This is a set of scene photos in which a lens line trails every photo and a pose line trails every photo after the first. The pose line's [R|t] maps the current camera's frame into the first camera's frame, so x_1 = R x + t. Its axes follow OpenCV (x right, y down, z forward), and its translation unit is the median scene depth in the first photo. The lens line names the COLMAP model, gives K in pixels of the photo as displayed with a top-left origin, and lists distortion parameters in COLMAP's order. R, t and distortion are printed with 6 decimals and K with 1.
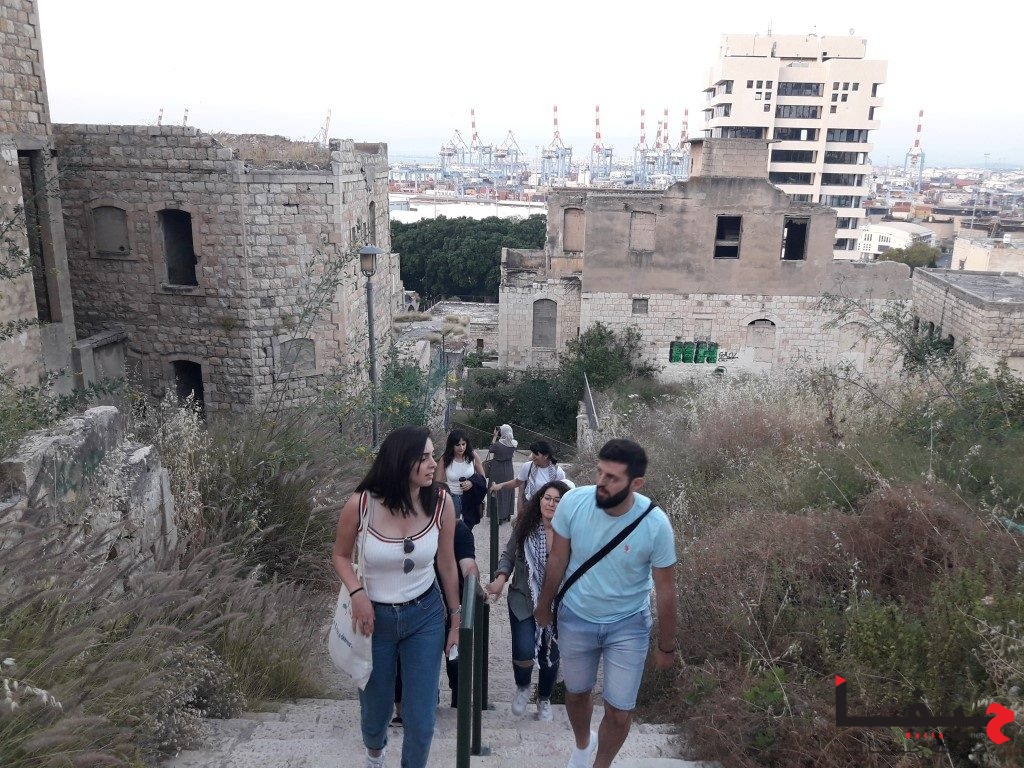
lens RADIAL K [[710.8, 0, 508.6], [0, 710.8, 321.4], [0, 0, 1]] dist [-0.042291, 0.002315]
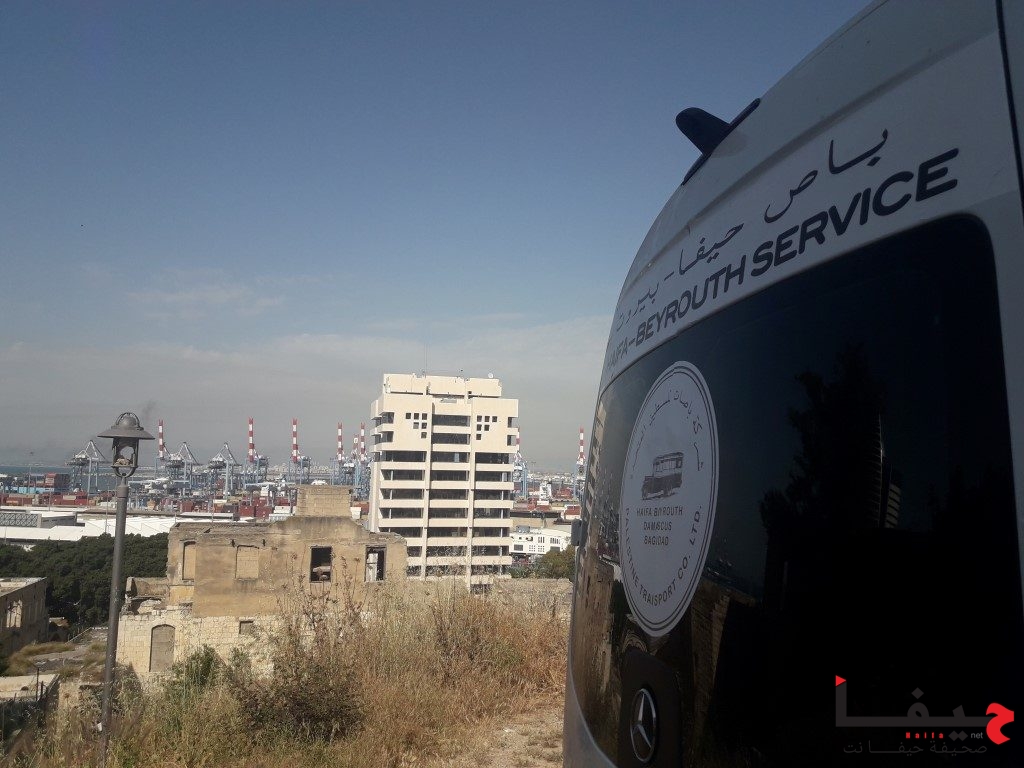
lens RADIAL K [[710.8, 0, 508.6], [0, 710.8, 321.4], [0, 0, 1]] dist [-0.042291, 0.002315]
pose [[0.930492, 0.082692, 0.356857, 0.058499], [0.068740, 0.917464, -0.391834, -0.000871], [-0.359805, 0.389129, 0.848009, -0.143346]]
